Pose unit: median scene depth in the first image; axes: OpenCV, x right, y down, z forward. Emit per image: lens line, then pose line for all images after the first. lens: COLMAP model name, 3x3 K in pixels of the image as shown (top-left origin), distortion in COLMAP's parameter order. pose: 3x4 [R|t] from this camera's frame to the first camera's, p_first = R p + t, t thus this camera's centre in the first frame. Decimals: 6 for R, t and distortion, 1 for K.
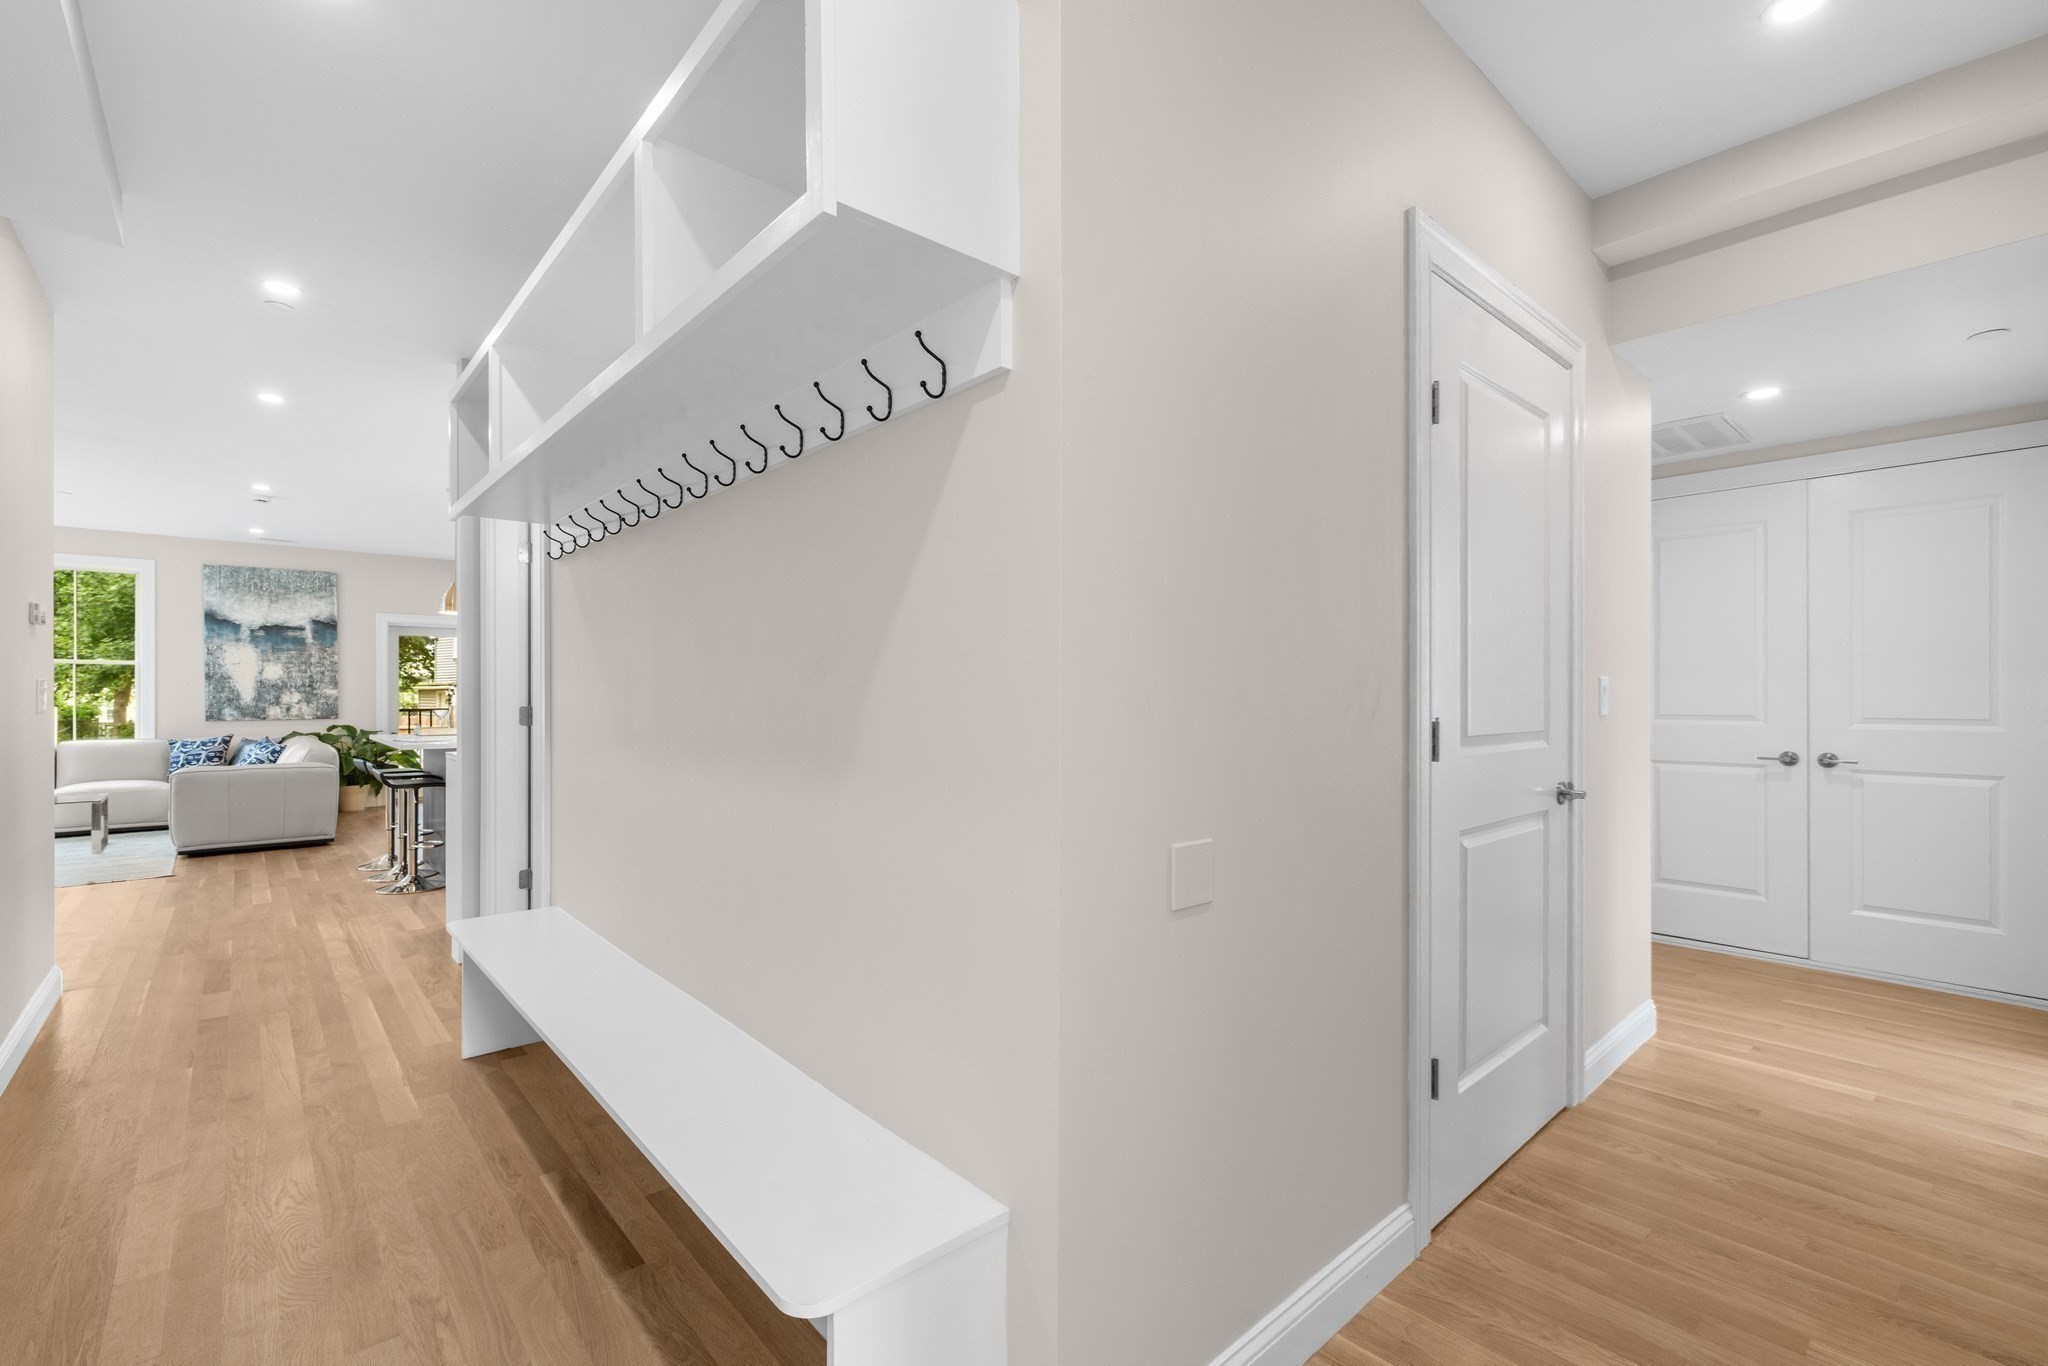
lens RADIAL K [[880.8, 0, 1029.4], [0, 880.8, 690.6], [0, 0, 1]] dist [-0.000363, -0.000105]
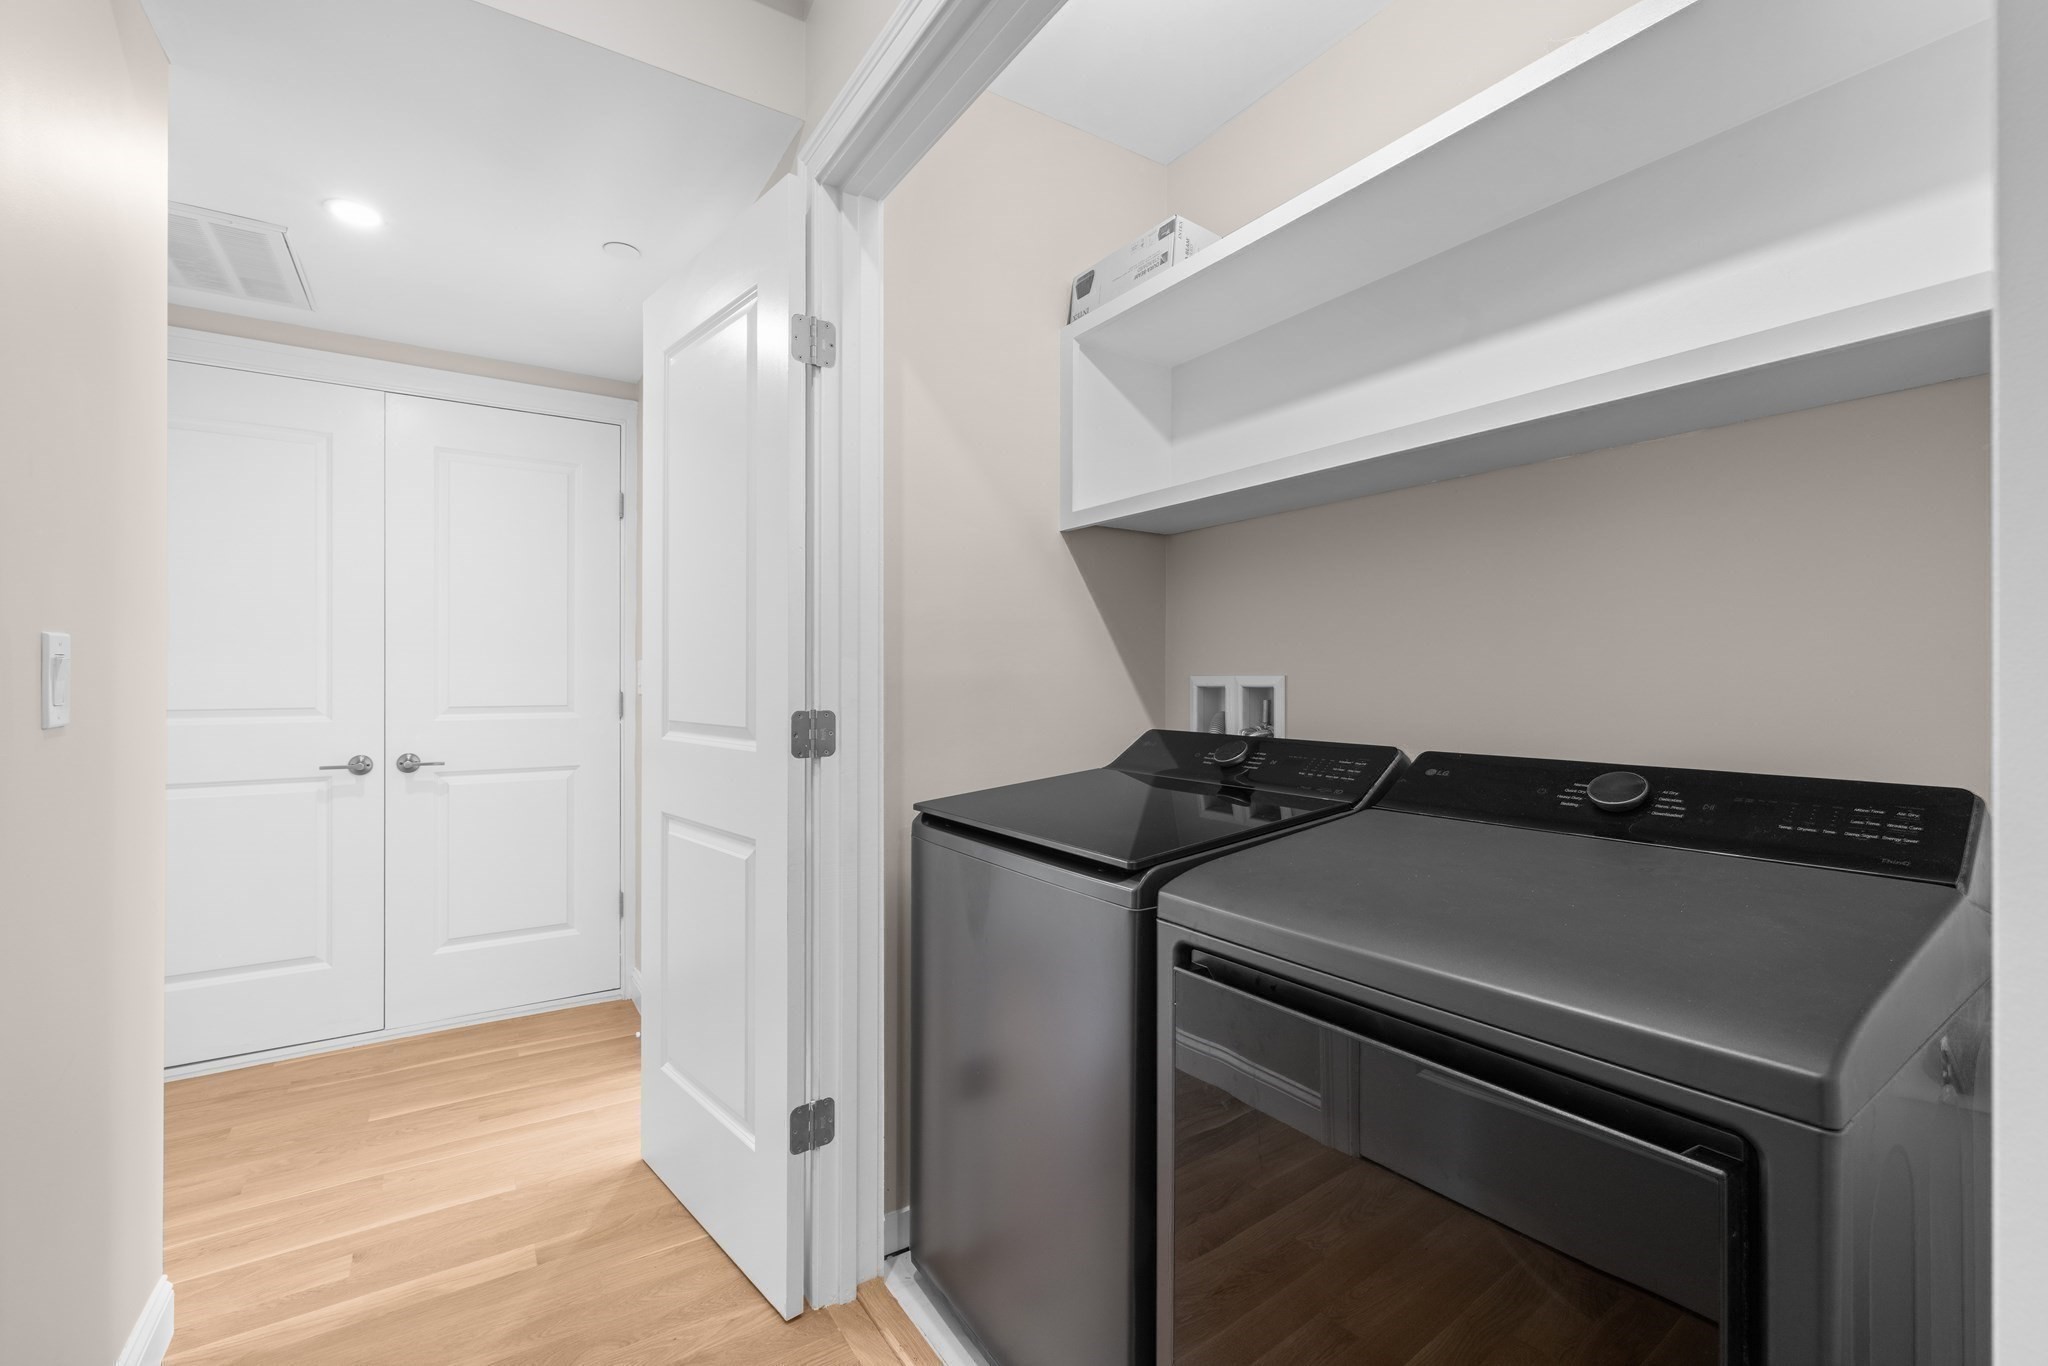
lens RADIAL K [[880.8, 0, 1030.3], [0, 880.8, 681.3], [0, 0, 1]] dist [-0.000363, -0.000105]
pose [[0.145694, -0.000906, 0.989329, 0.229023], [-0.007152, 0.999972, 0.001969, 0.001993], [-0.989304, -0.007363, 0.145684, 0.359262]]
